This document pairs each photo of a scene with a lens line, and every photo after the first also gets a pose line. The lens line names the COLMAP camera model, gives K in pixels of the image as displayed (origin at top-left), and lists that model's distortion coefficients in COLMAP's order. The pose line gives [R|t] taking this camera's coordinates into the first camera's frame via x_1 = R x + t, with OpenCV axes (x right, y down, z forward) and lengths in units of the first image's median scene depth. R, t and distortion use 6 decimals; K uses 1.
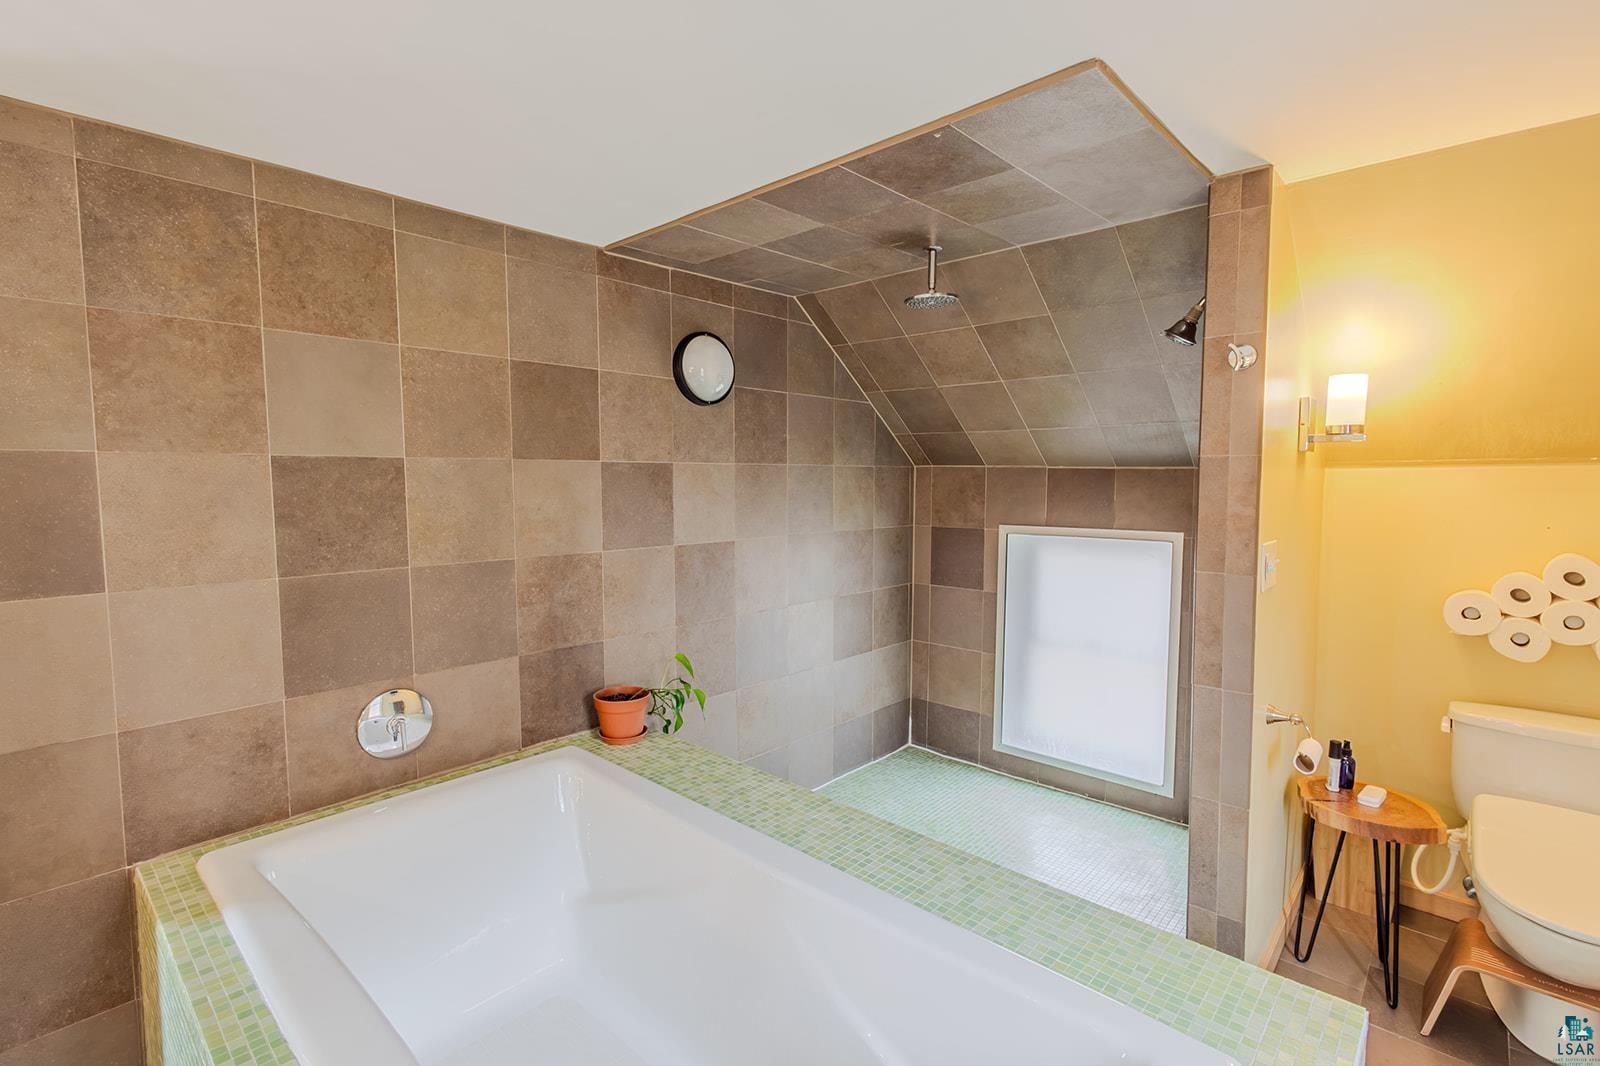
lens RADIAL K [[731.0, 0, 799.2], [0, 731.0, 529.8], [0, 0, 1]] dist [0.010133, -0.003148]
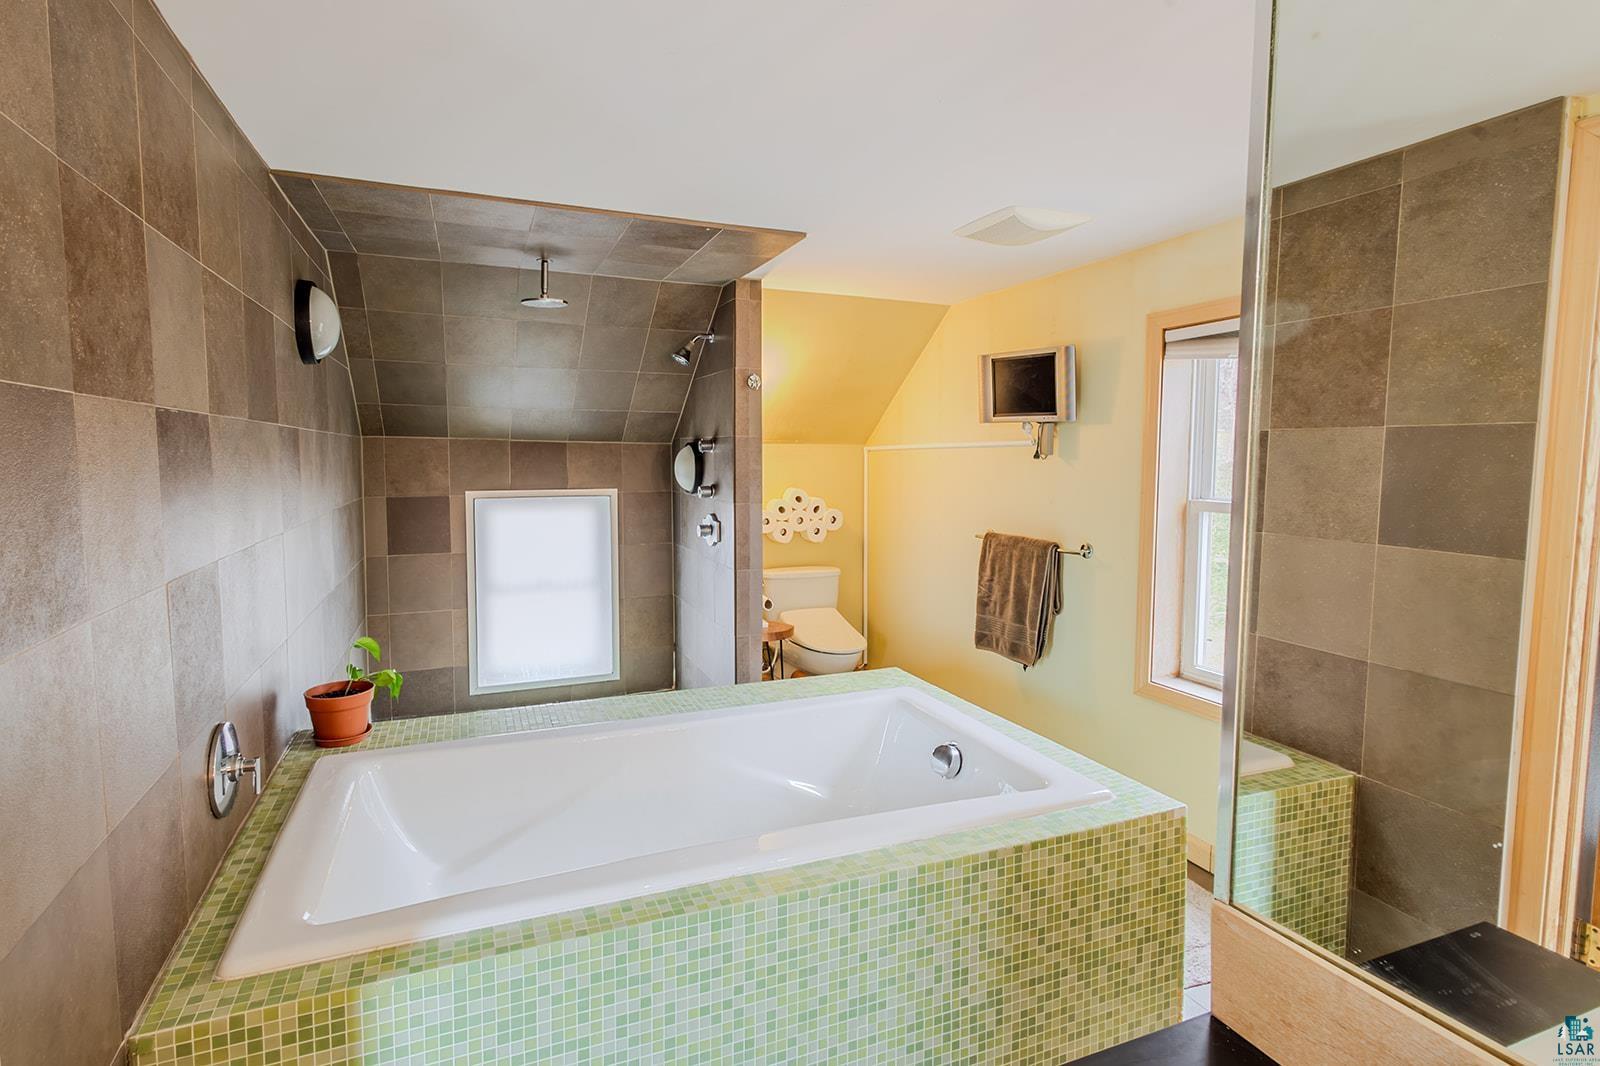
lens RADIAL K [[731.0, 0, 775.5], [0, 731.0, 501.8], [0, 0, 1]] dist [0.010133, -0.003148]
pose [[0.450739, -0.057659, 0.890791, -0.523041], [0.060734, 0.997580, 0.033840, 0.000129], [-0.890587, 0.038848, 0.453151, 0.080500]]
